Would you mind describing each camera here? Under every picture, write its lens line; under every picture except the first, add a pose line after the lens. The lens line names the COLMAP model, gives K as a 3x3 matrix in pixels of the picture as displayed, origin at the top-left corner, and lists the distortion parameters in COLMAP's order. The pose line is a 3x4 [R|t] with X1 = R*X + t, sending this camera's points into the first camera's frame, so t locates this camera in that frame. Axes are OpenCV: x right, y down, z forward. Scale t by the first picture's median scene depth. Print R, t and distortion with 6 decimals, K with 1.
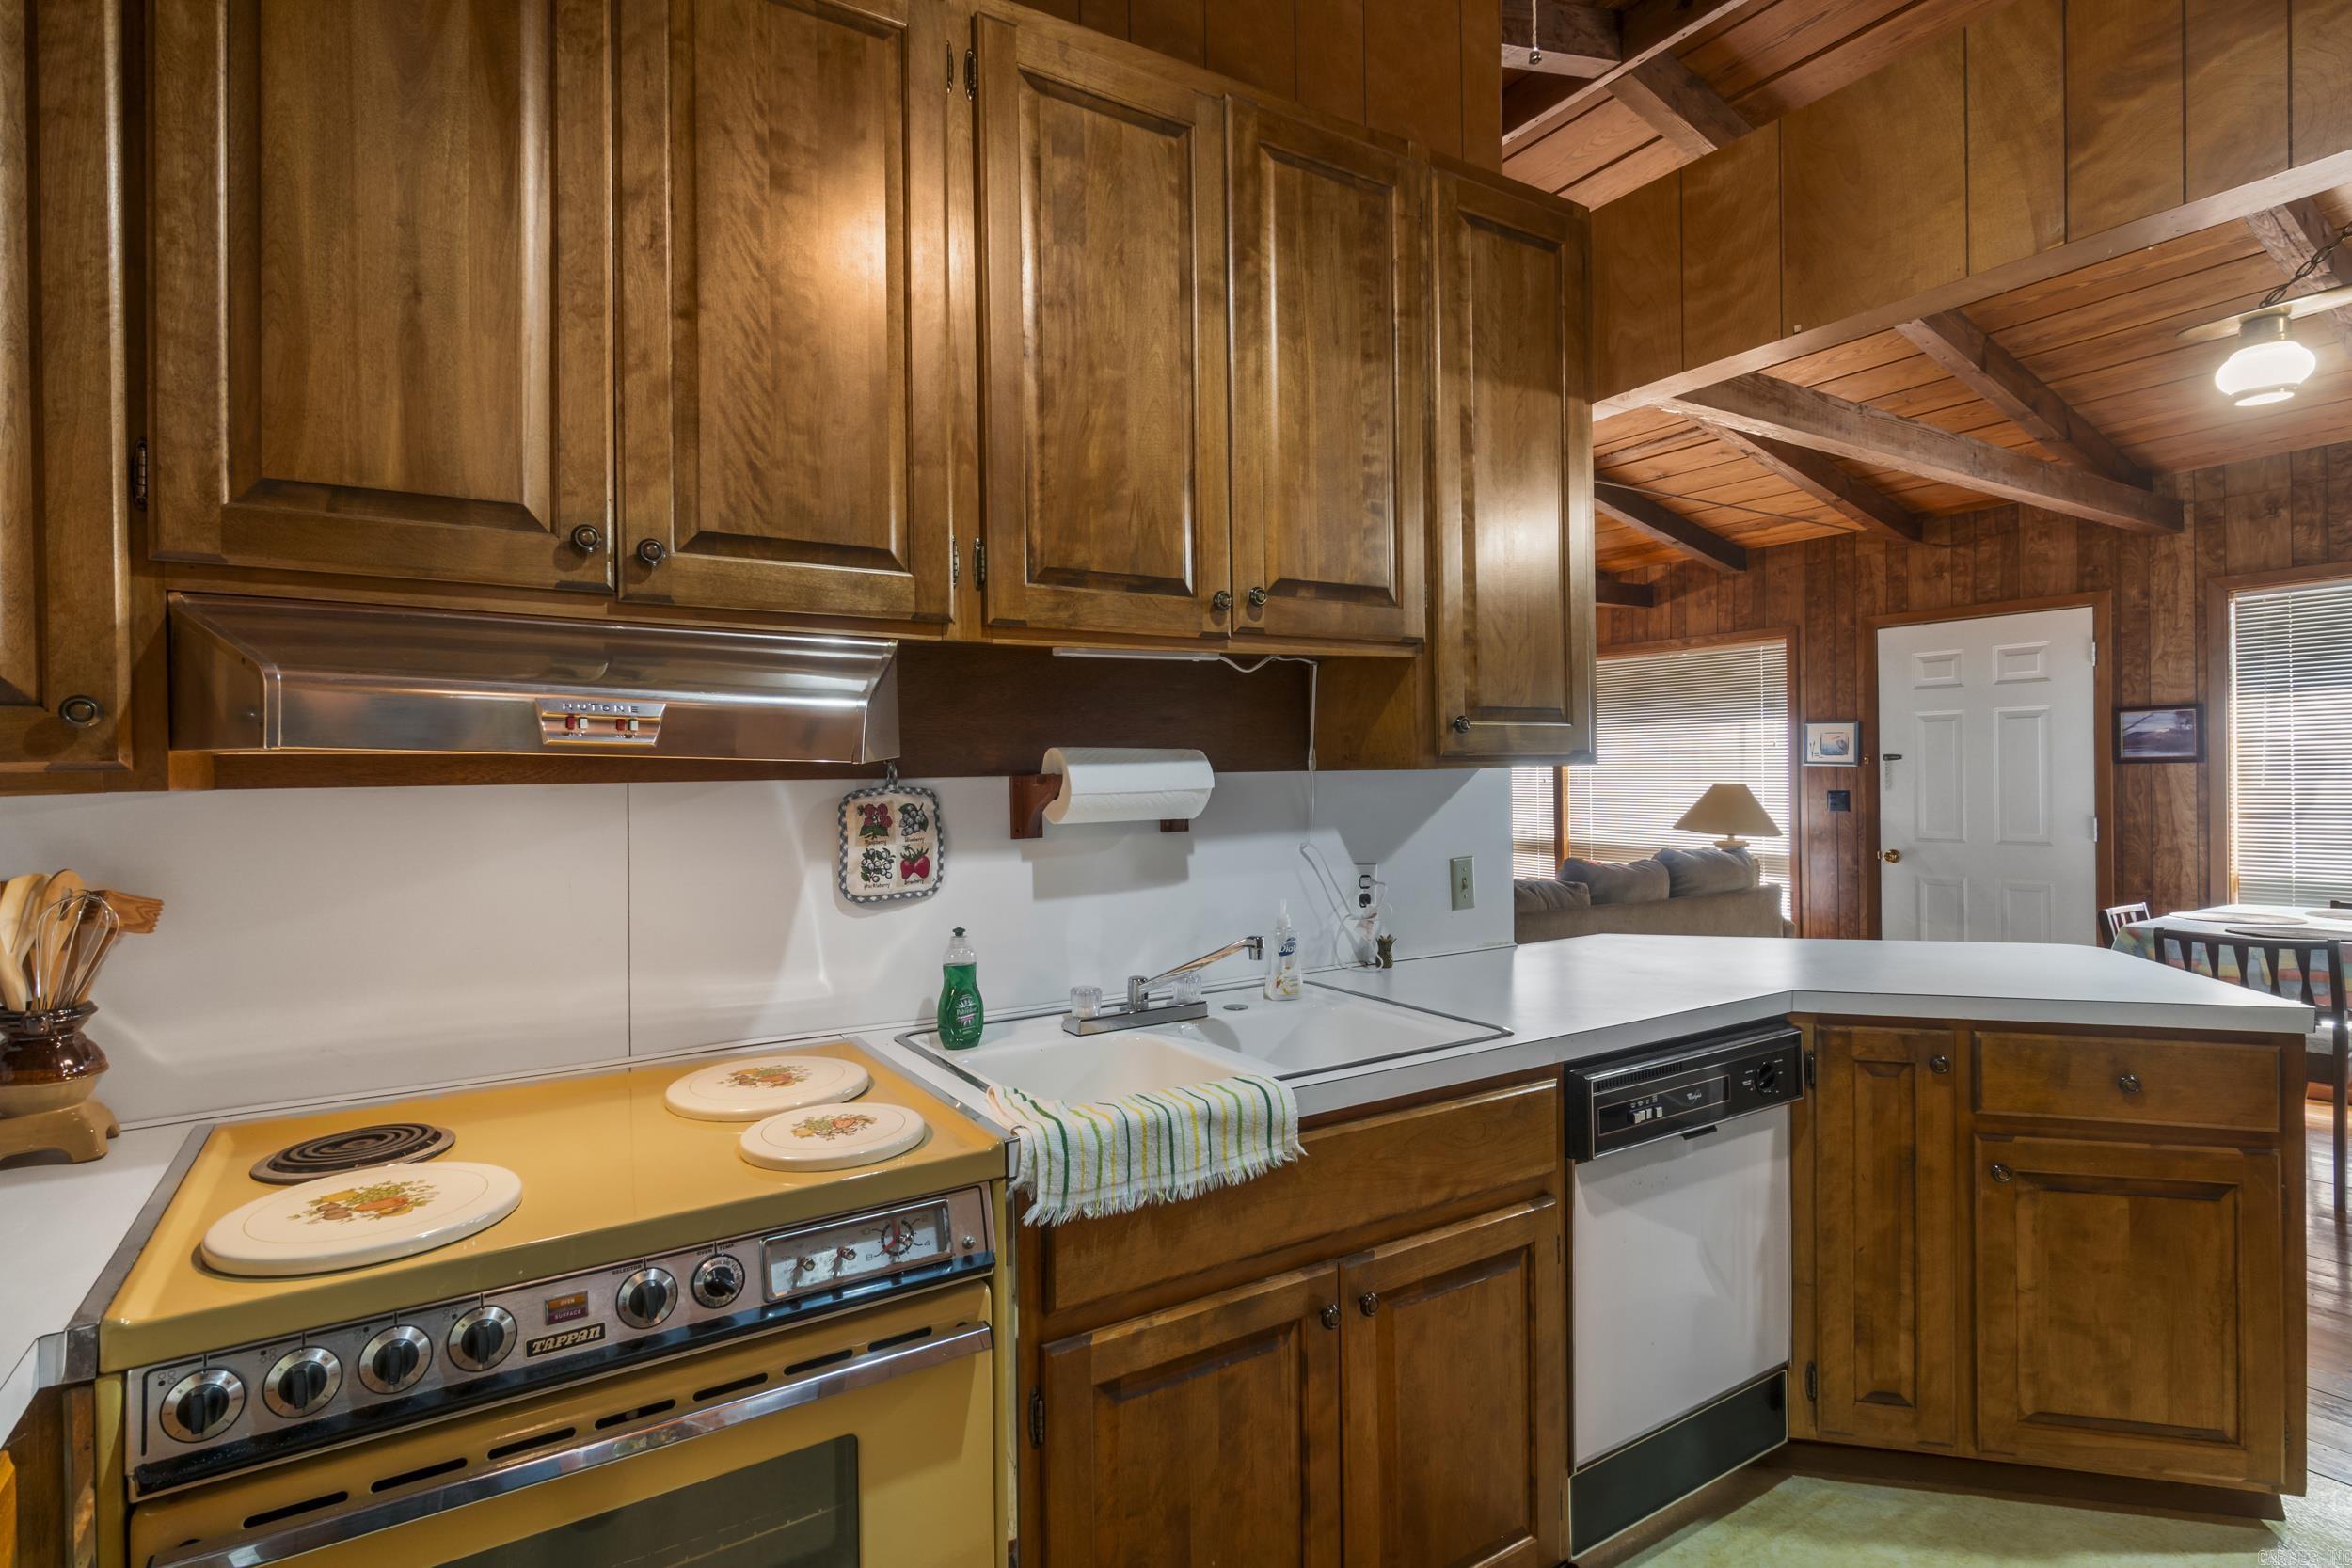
lens RADIAL K [[1160.4, 0, 1162.6], [0, 1160.4, 777.8], [0, 0, 1]] dist [0.000192, 0.001358]
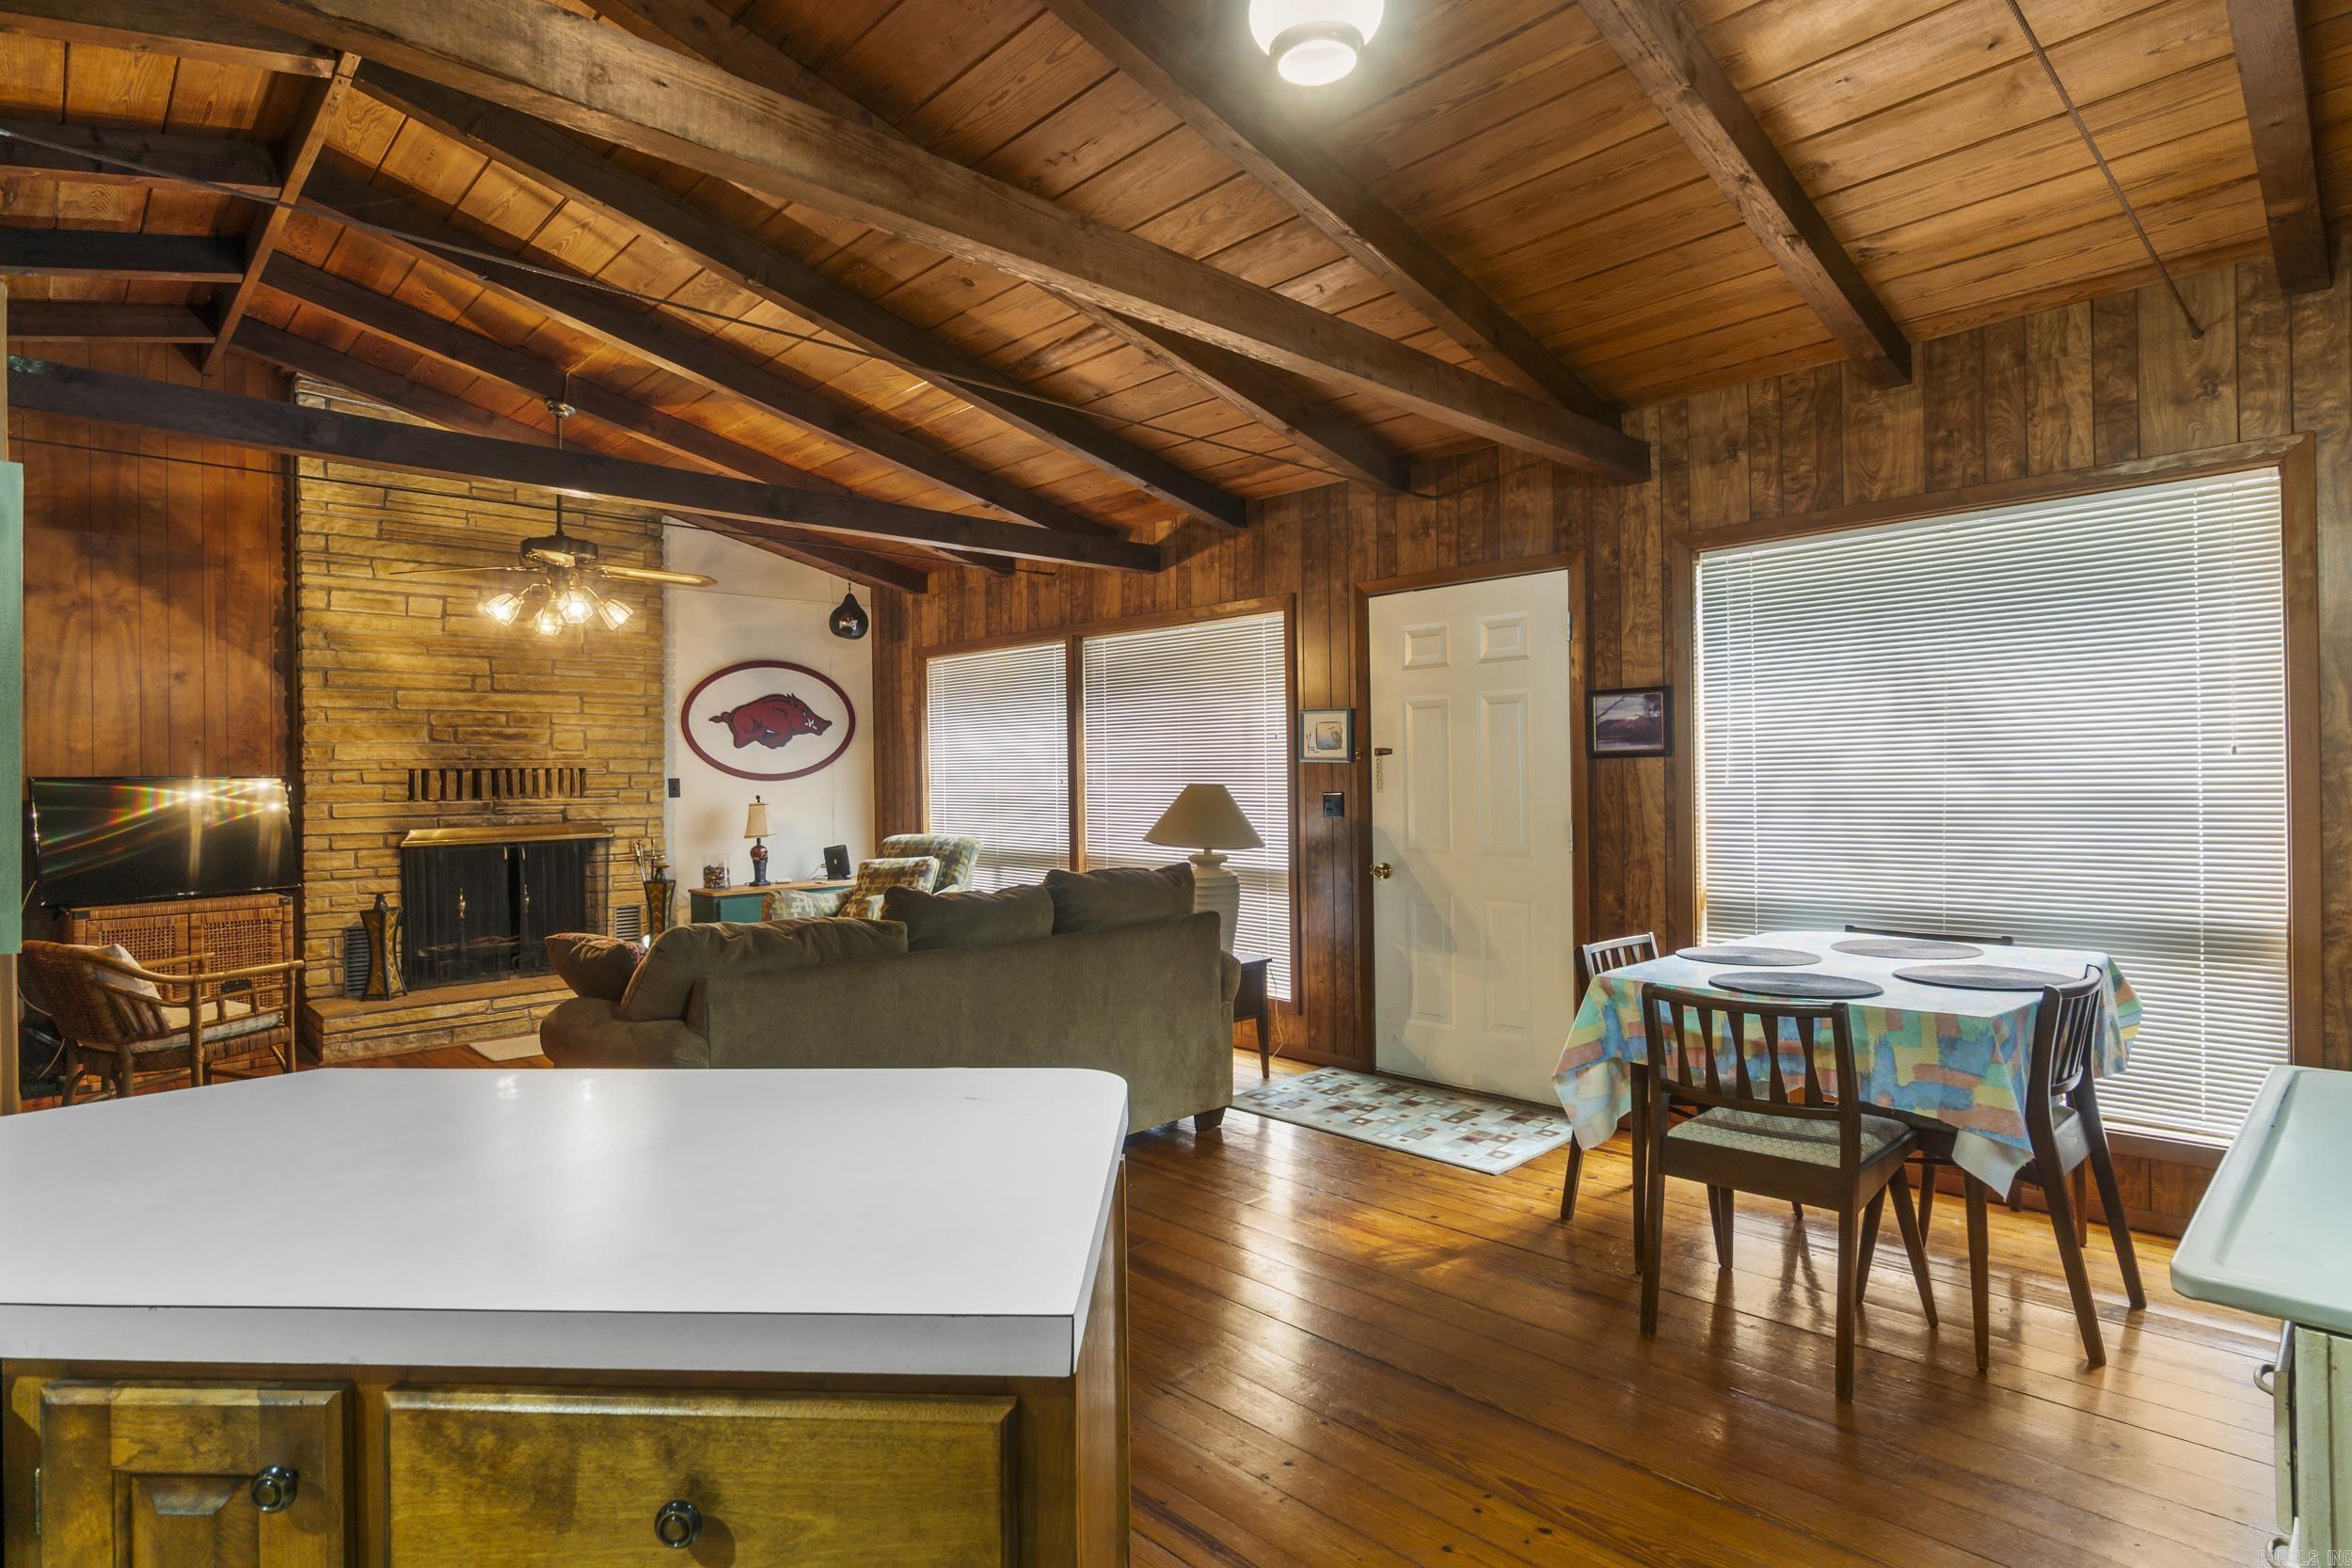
lens RADIAL K [[1202.3, 0, 1165.8], [0, 1202.3, 779.5], [0, 0, 1]] dist [-0.005550, -0.000442]
pose [[0.980251, -0.002422, 0.197743, 0.357974], [0.002715, 0.999996, -0.001214, 0.003269], [-0.197739, 0.001727, 0.980253, 0.219233]]
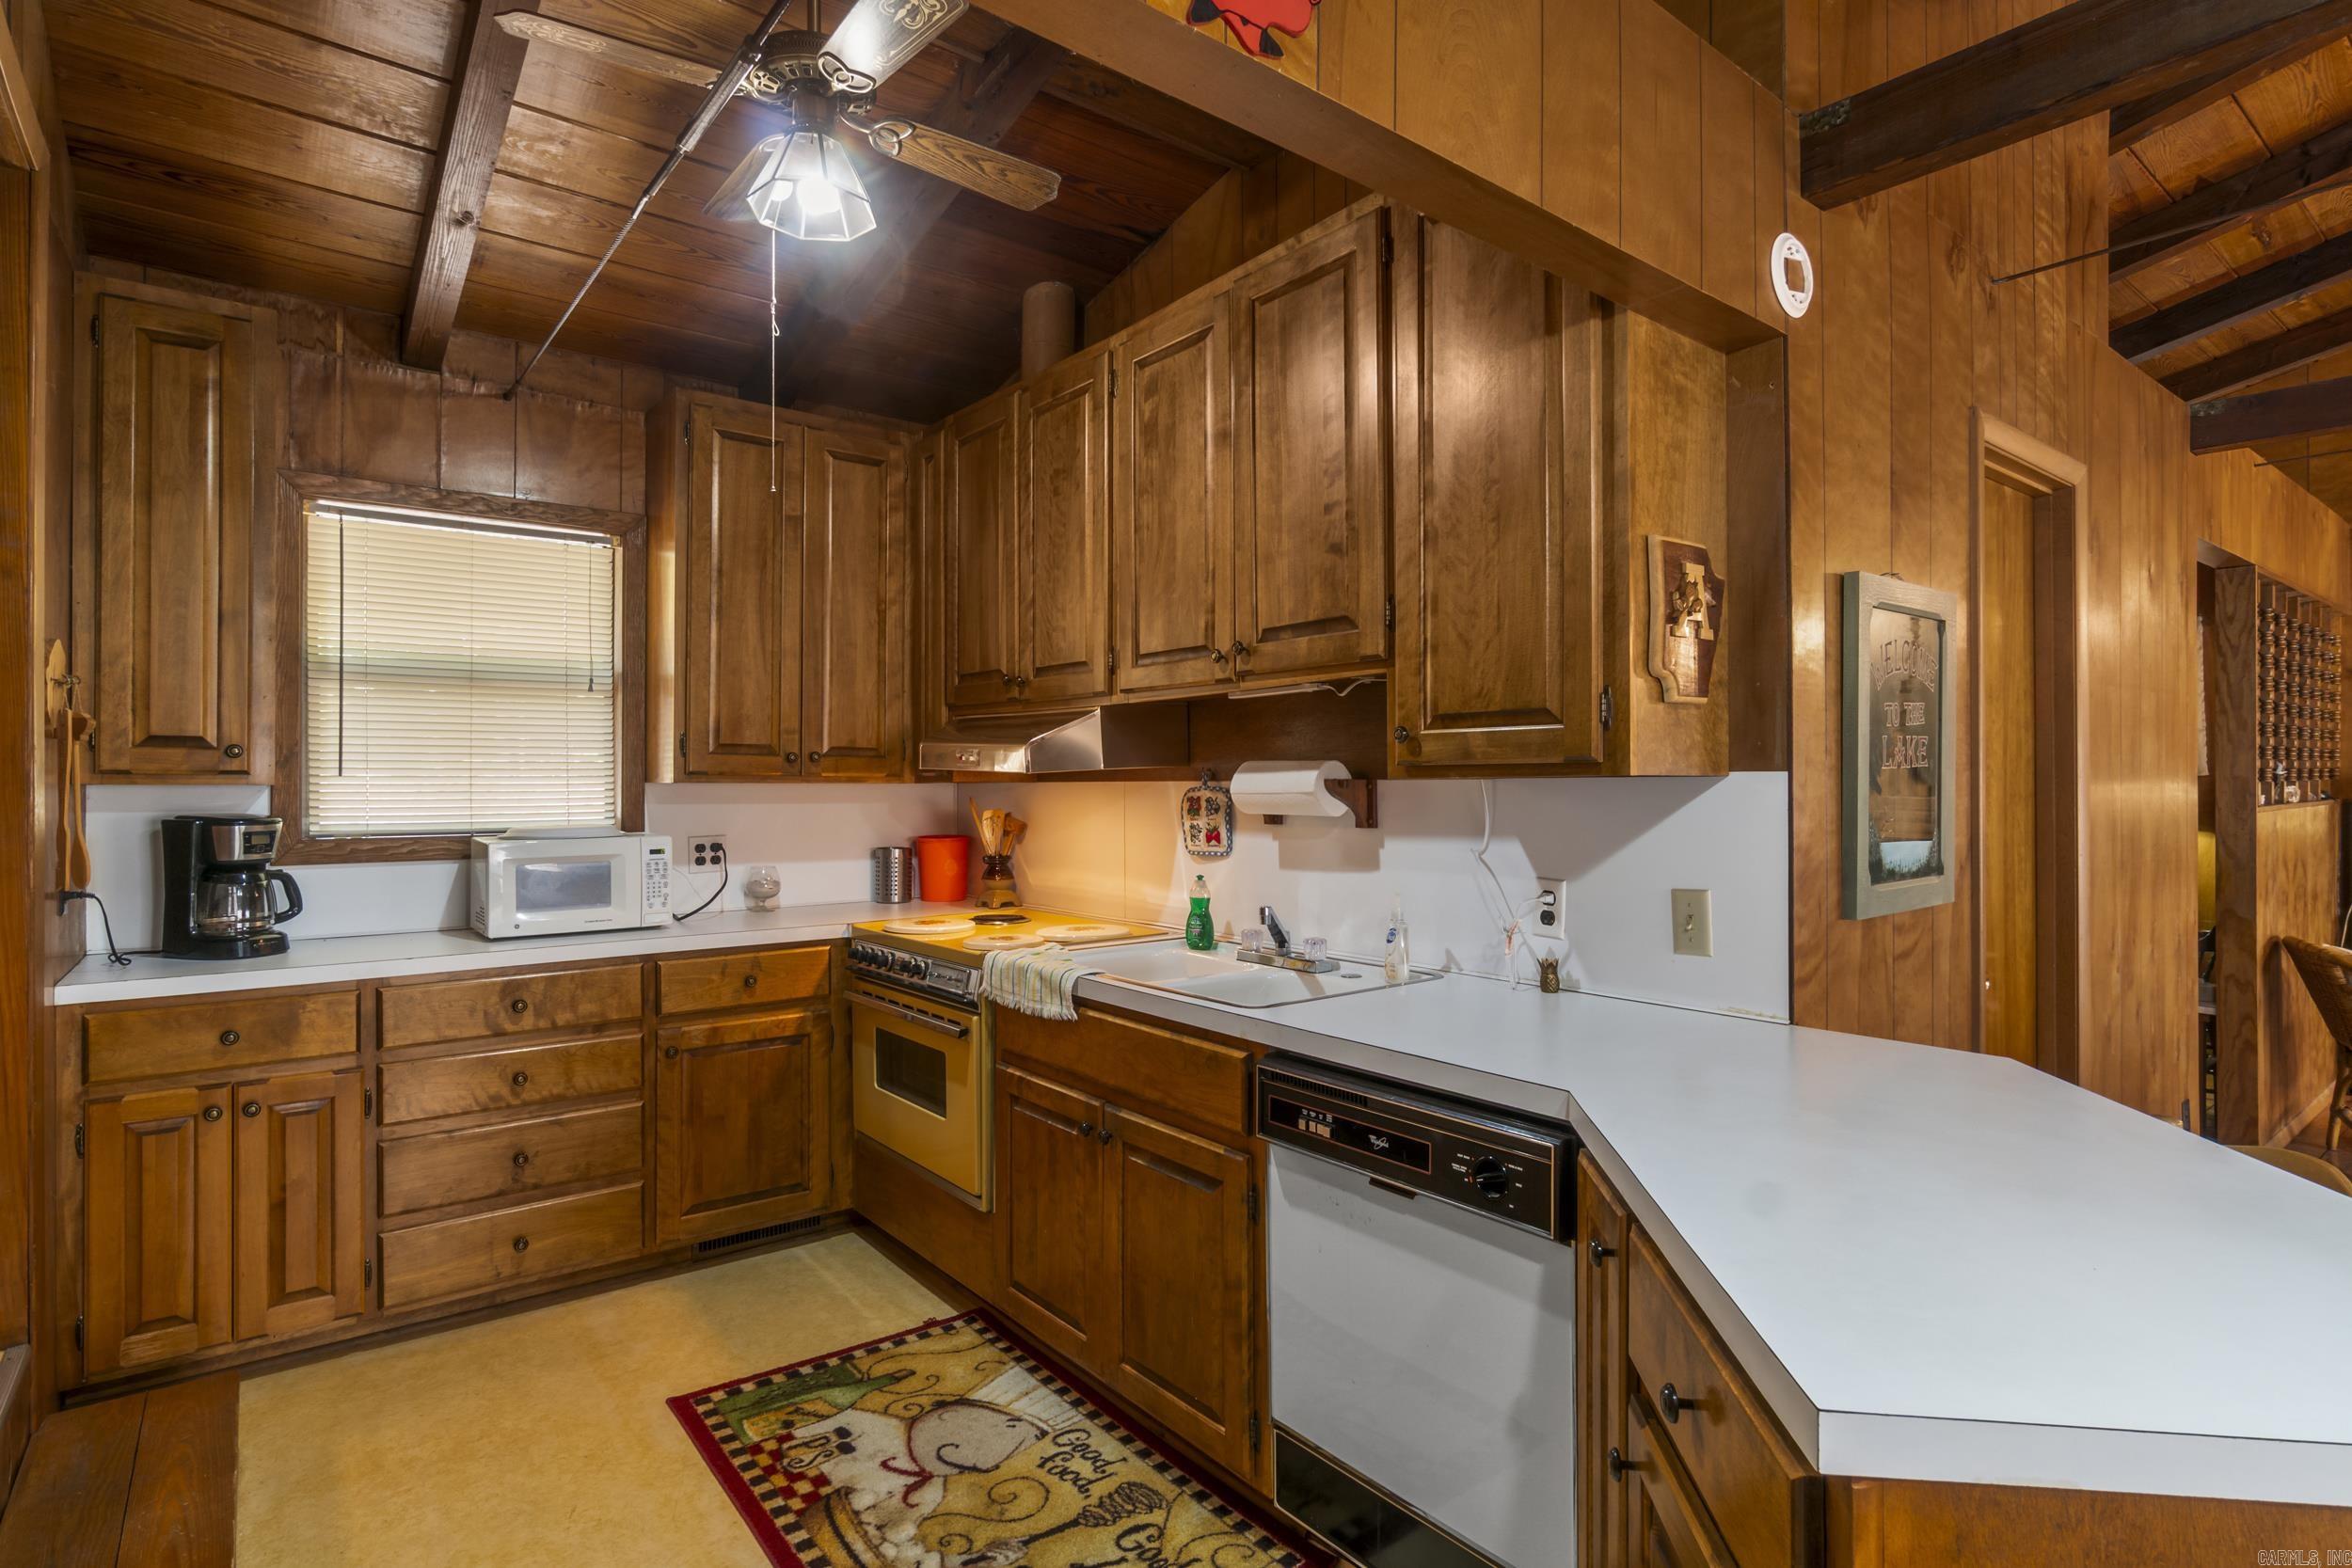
lens RADIAL K [[1202.3, 0, 1163.7], [0, 1202.3, 775.8], [0, 0, 1]] dist [-0.005550, -0.000442]
pose [[0.093675, 0.005541, -0.995587, 0.884524], [-0.005041, 0.999974, 0.005091, -0.009483], [0.995590, 0.004542, 0.093700, 0.479449]]
